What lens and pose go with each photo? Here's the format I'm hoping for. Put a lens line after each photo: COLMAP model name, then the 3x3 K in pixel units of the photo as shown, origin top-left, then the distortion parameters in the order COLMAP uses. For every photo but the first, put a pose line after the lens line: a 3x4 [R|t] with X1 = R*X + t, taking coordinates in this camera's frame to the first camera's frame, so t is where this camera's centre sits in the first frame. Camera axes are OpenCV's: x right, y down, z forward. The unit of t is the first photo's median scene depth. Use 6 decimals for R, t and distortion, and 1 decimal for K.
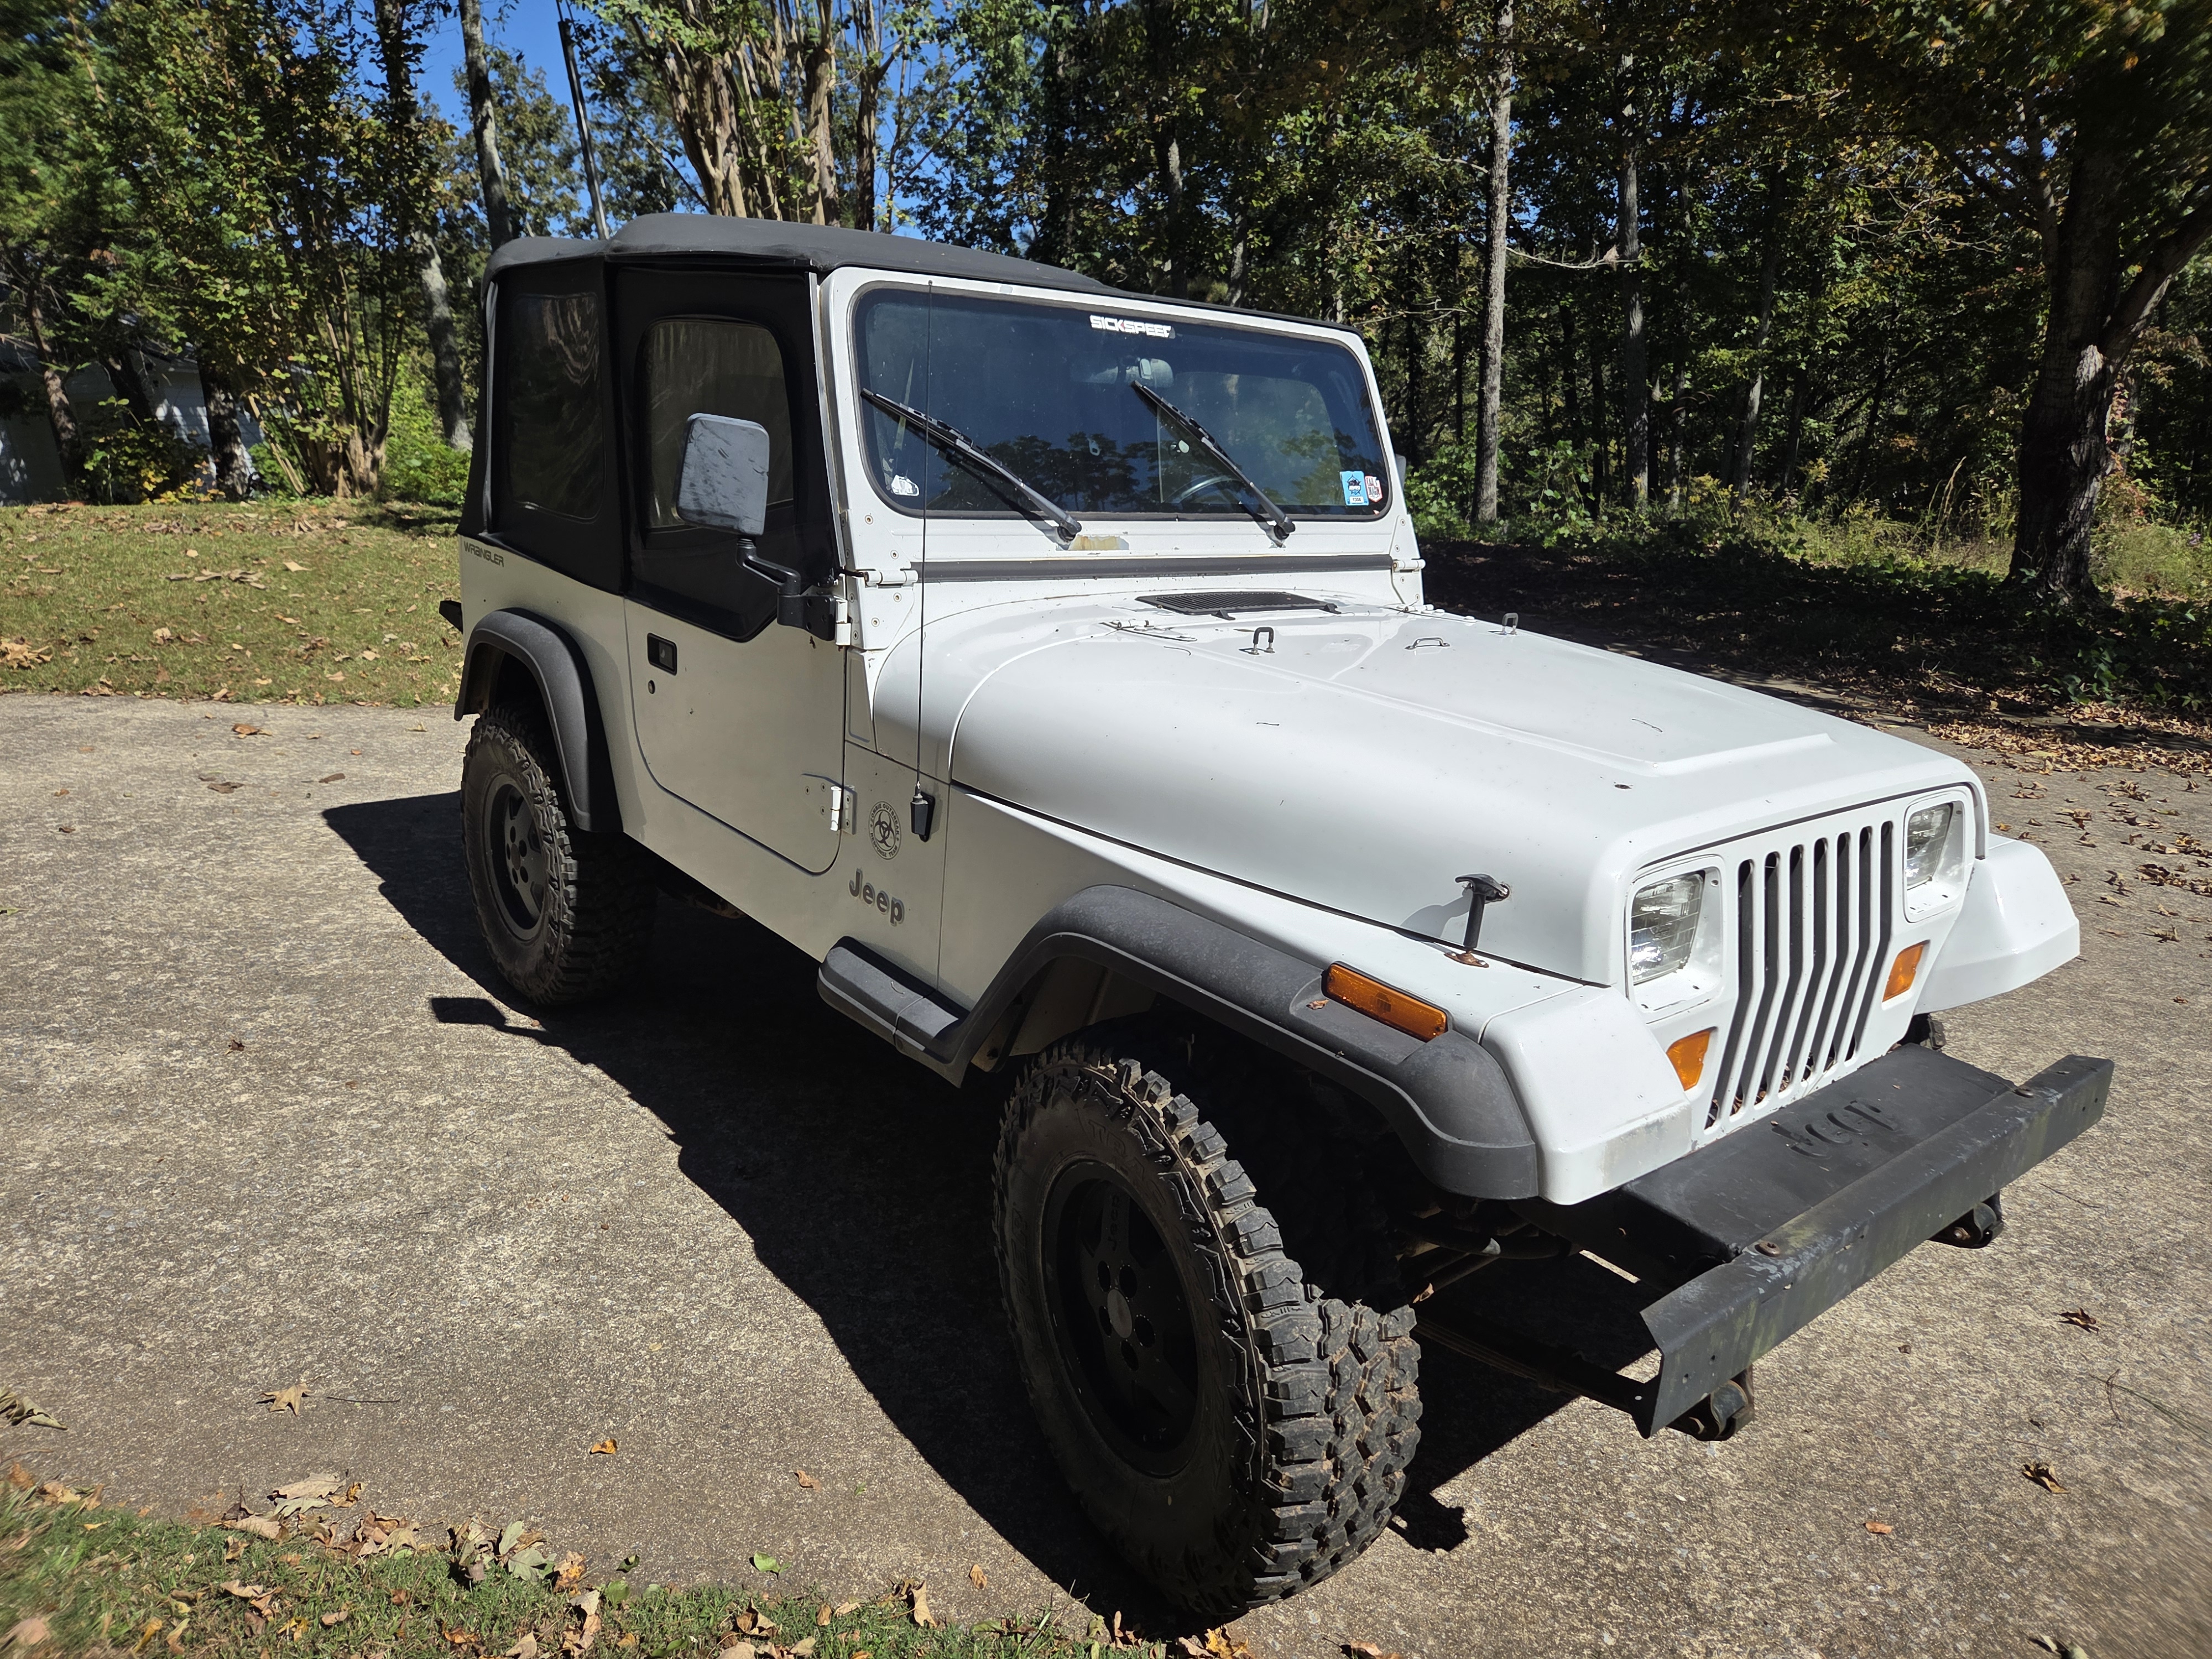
lens RADIAL K [[1509.6, 0, 1108.4], [0, 1509.6, 822.6], [0, 0, 1]] dist [-0.002797, -0.001747]
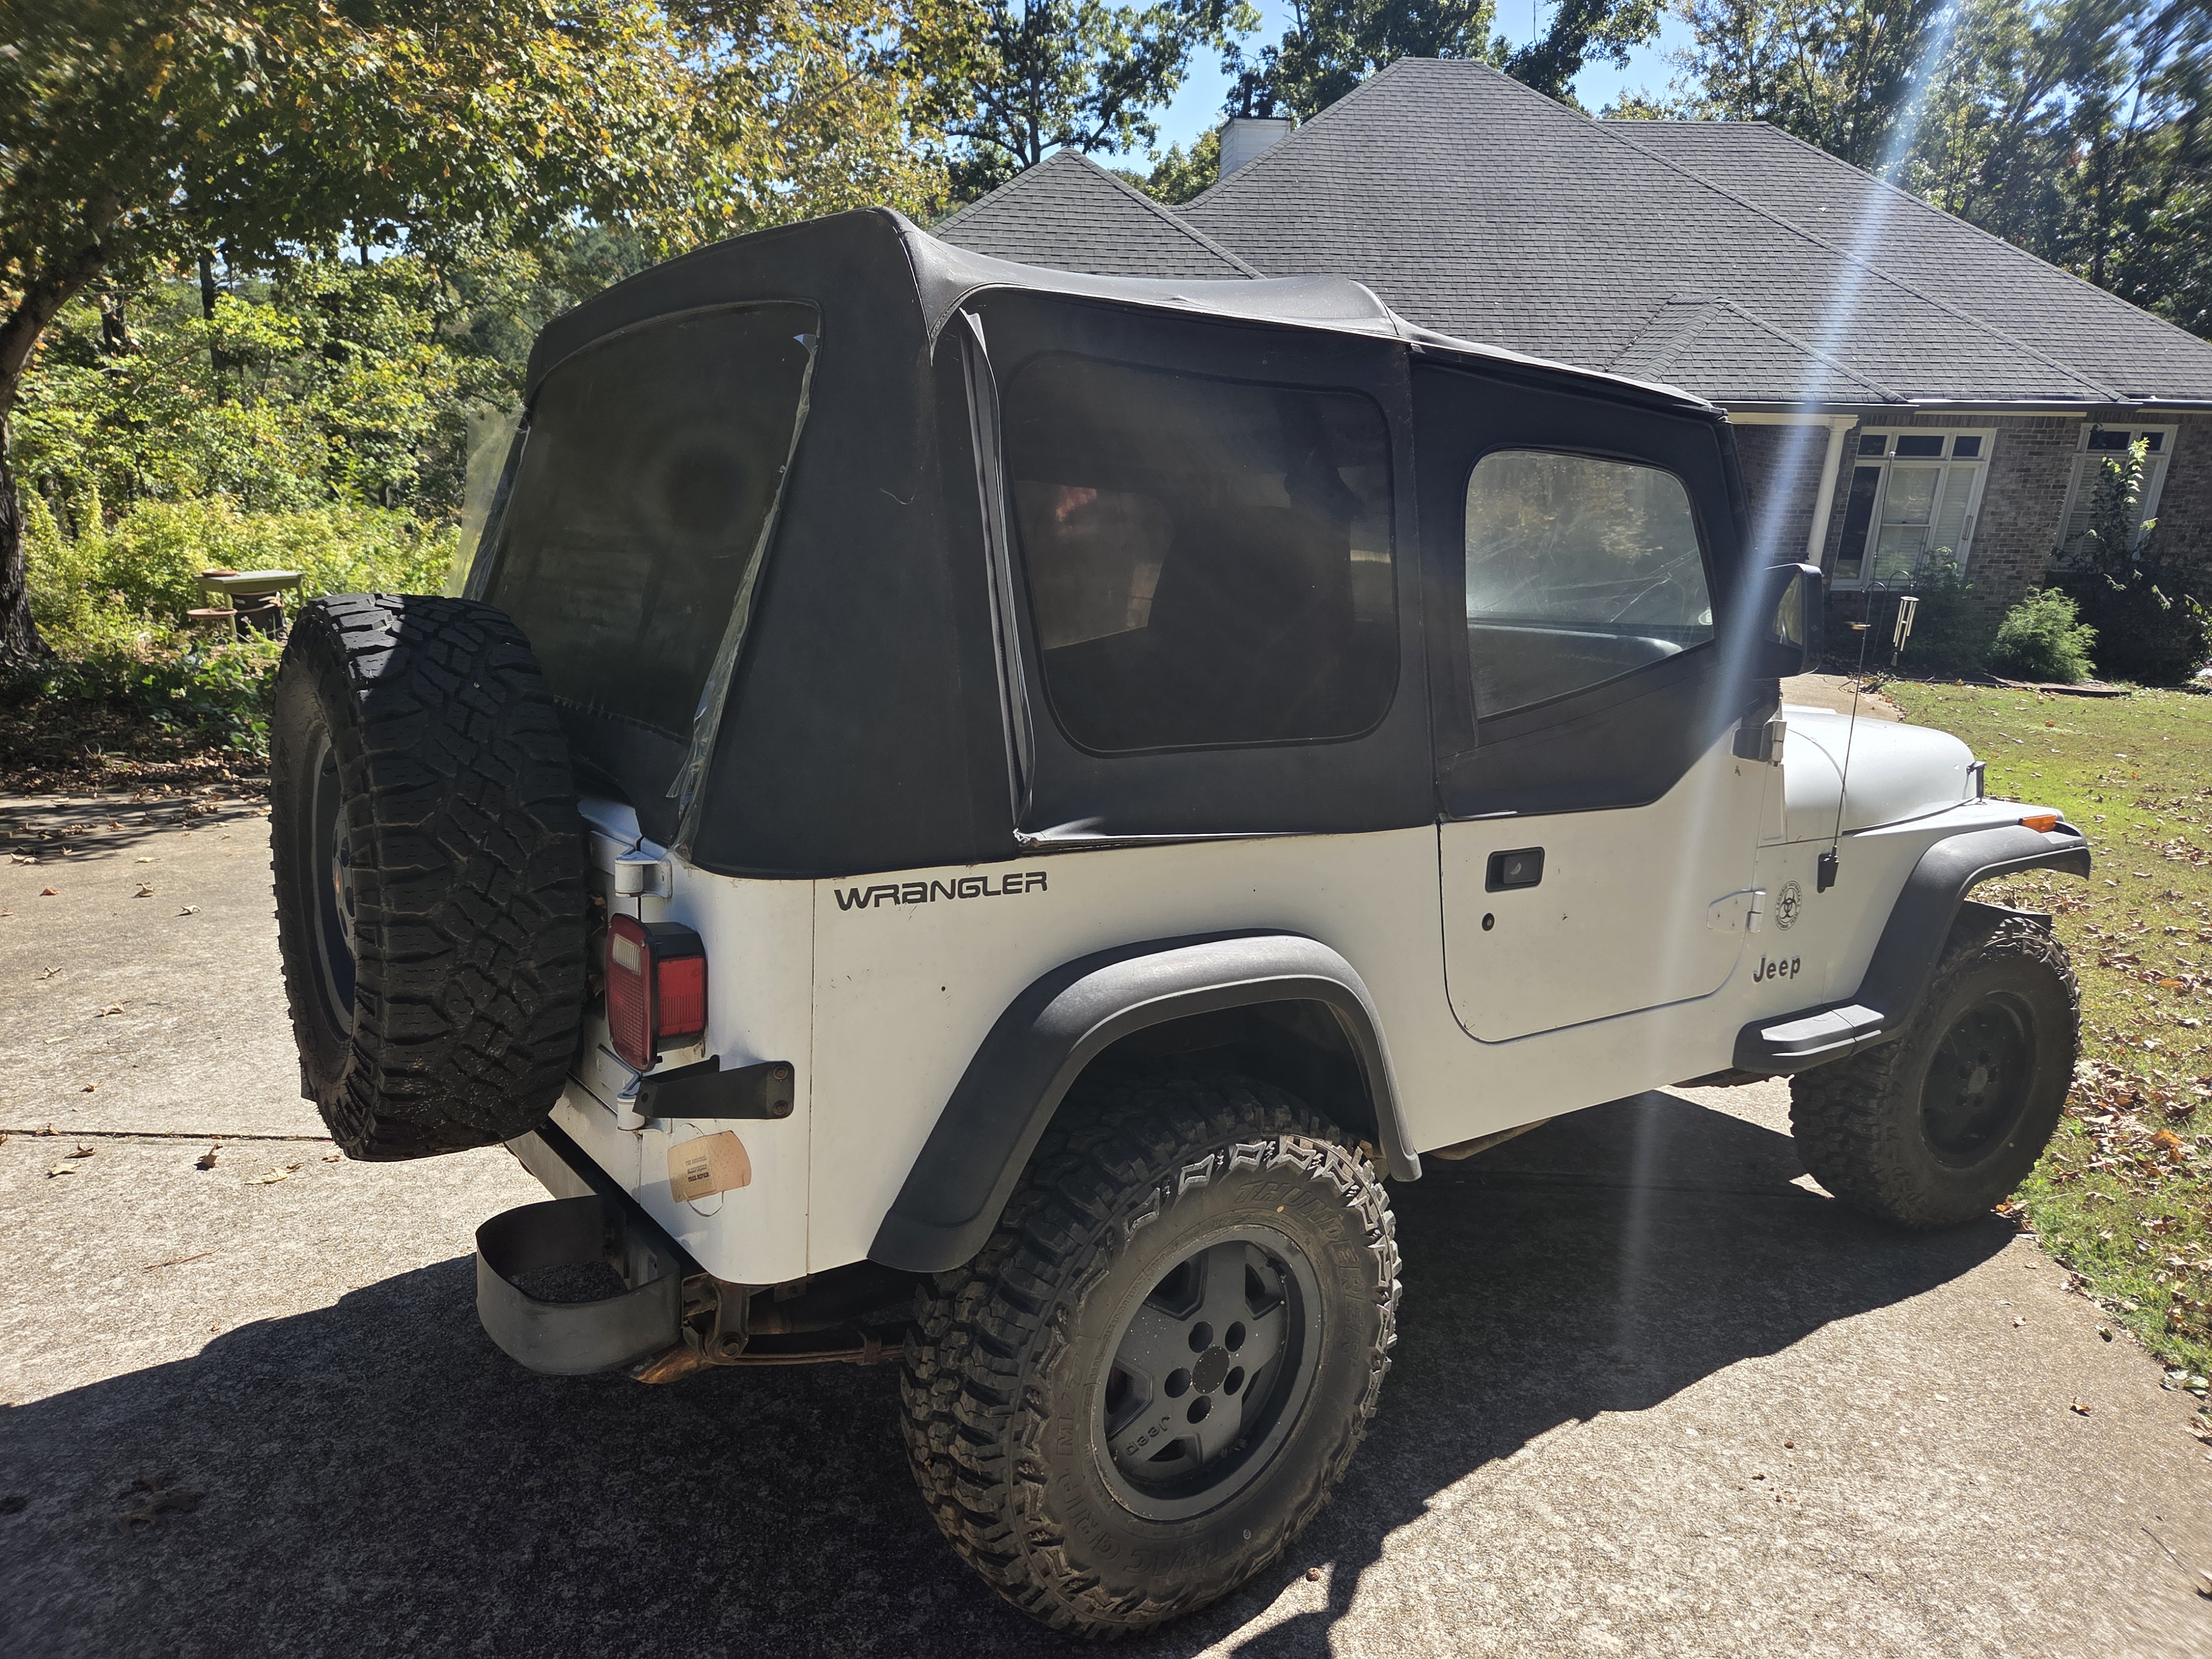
lens RADIAL K [[1509.6, 0, 1108.1], [0, 1509.6, 837.2], [0, 0, 1]] dist [-0.002797, -0.001747]
pose [[0.047699, -0.240104, 0.969575, -1.129577], [0.234046, 0.946344, 0.222837, -0.374545], [-0.971055, 0.216296, 0.101335, 1.206581]]
